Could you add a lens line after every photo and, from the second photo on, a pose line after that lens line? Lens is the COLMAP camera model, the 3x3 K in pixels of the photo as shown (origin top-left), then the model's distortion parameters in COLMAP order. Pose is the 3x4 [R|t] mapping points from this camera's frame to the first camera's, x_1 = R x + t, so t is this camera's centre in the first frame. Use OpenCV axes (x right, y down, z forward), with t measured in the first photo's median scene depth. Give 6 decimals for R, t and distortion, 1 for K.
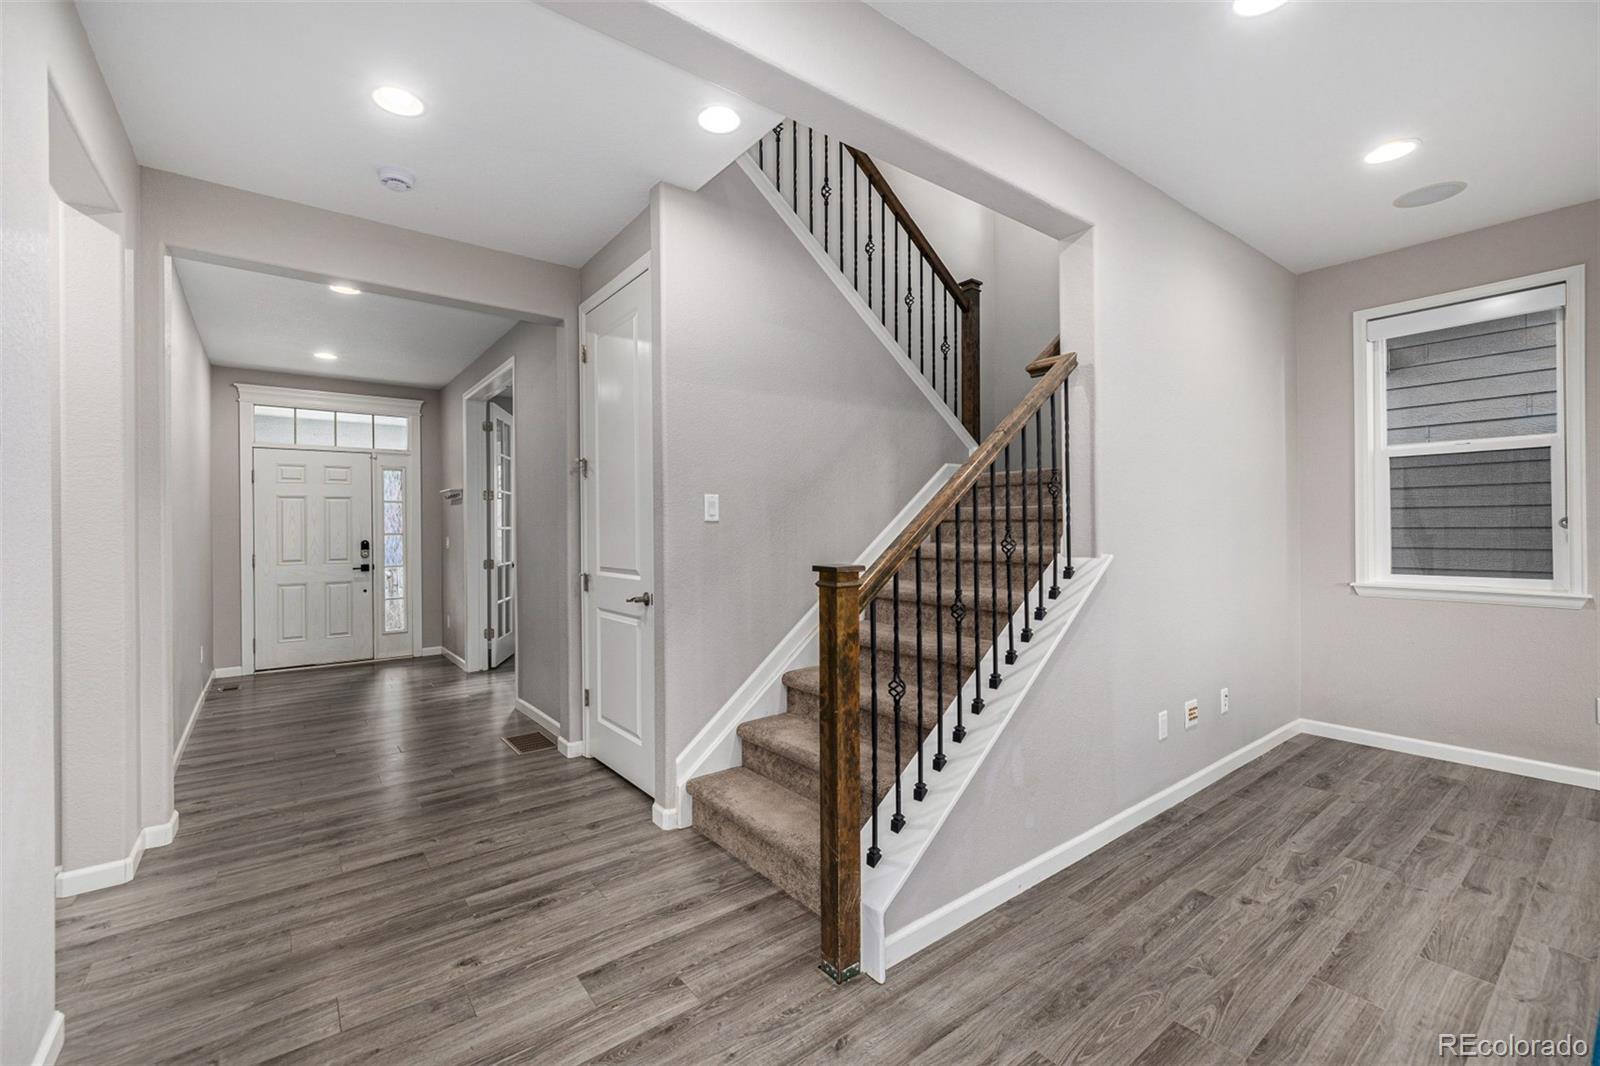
lens RADIAL K [[677.6, 0, 798.3], [0, 677.6, 528.8], [0, 0, 1]] dist [0.004236, 0.000387]
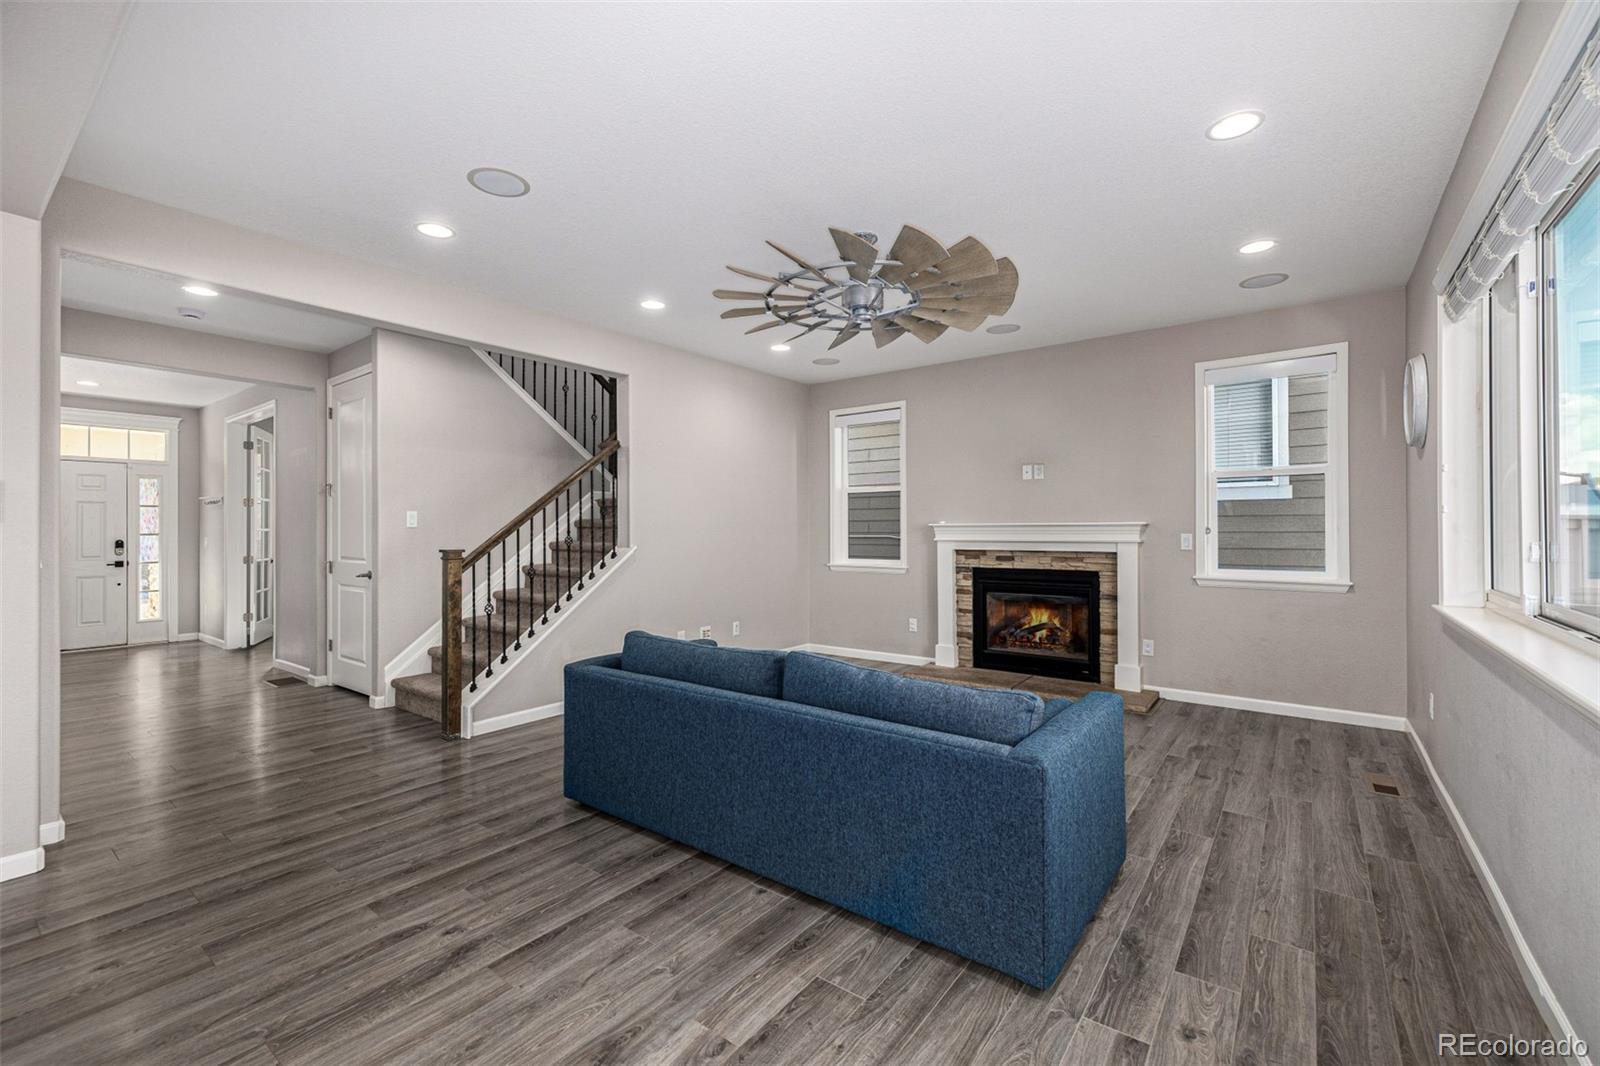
lens RADIAL K [[677.6, 0, 796.4], [0, 677.6, 526.3], [0, 0, 1]] dist [0.004236, 0.000387]
pose [[0.966033, 0.006199, 0.258345, 0.335496], [-0.004655, 0.999967, -0.006588, -0.006224], [-0.258377, 0.005162, 0.966030, -0.815890]]
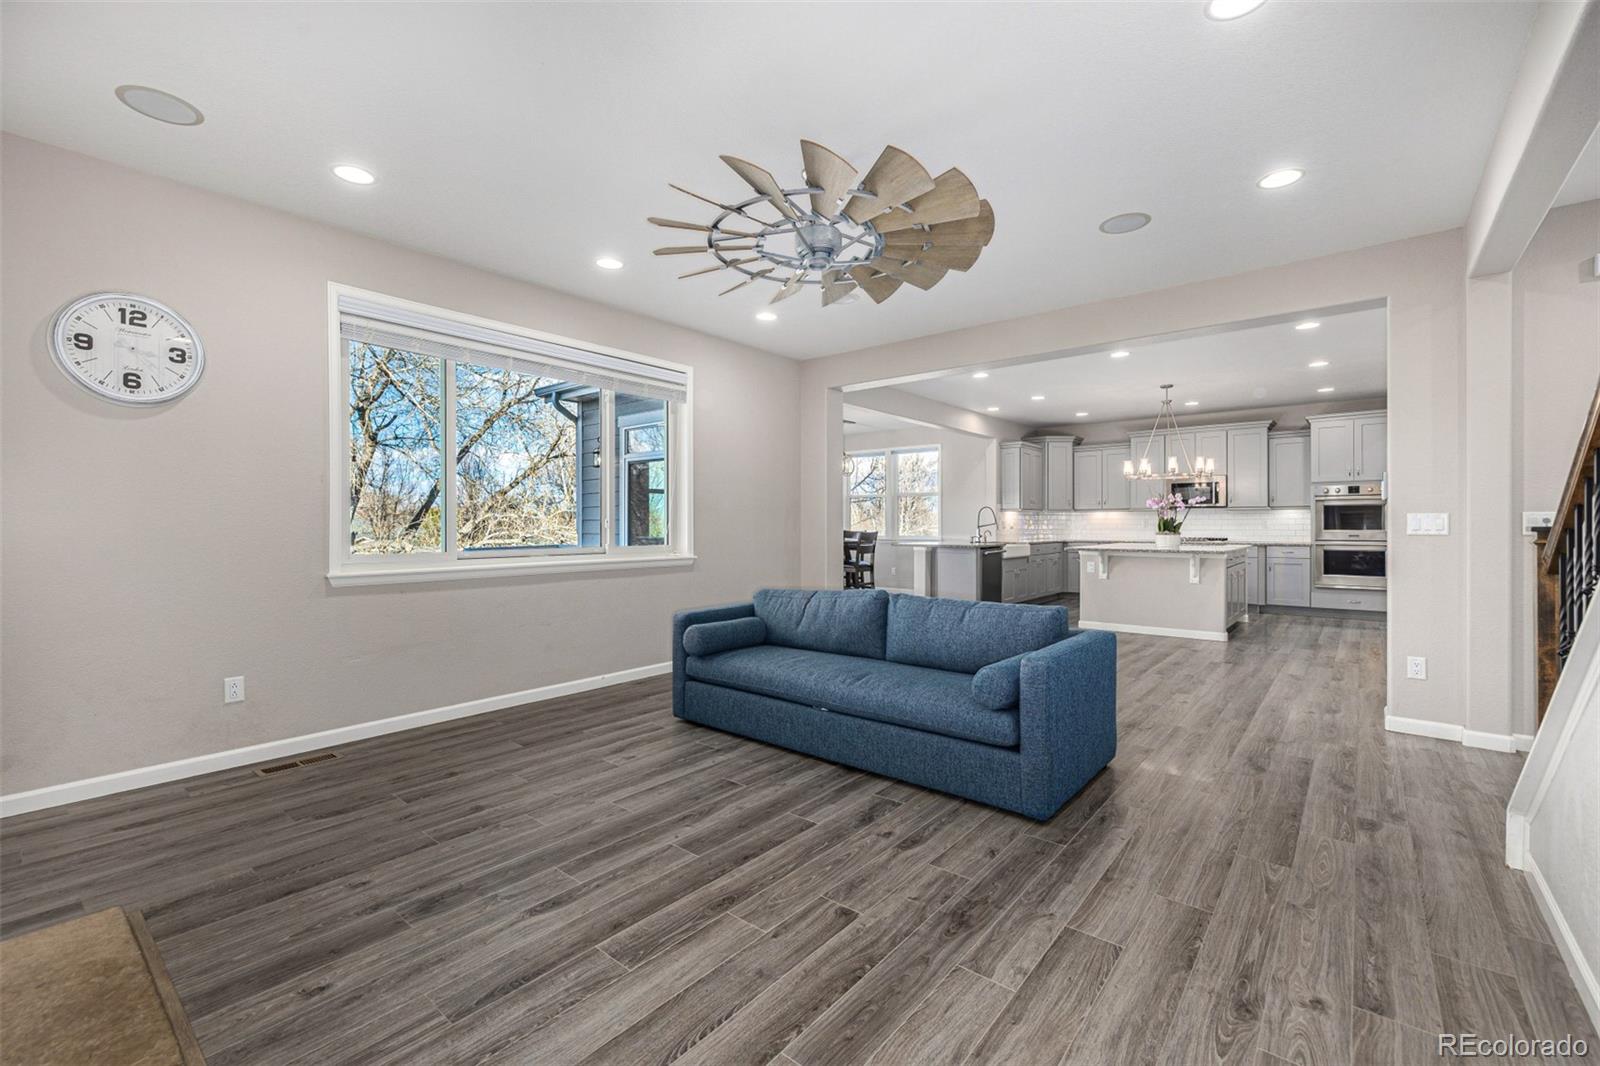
lens RADIAL K [[677.6, 0, 795.0], [0, 677.6, 531.0], [0, 0, 1]] dist [0.004236, 0.000387]
pose [[-0.976909, 0.009766, -0.213432, 0.959371], [0.008038, 0.999928, 0.008964, 0.023059], [0.213504, 0.007042, -0.976917, 1.125078]]
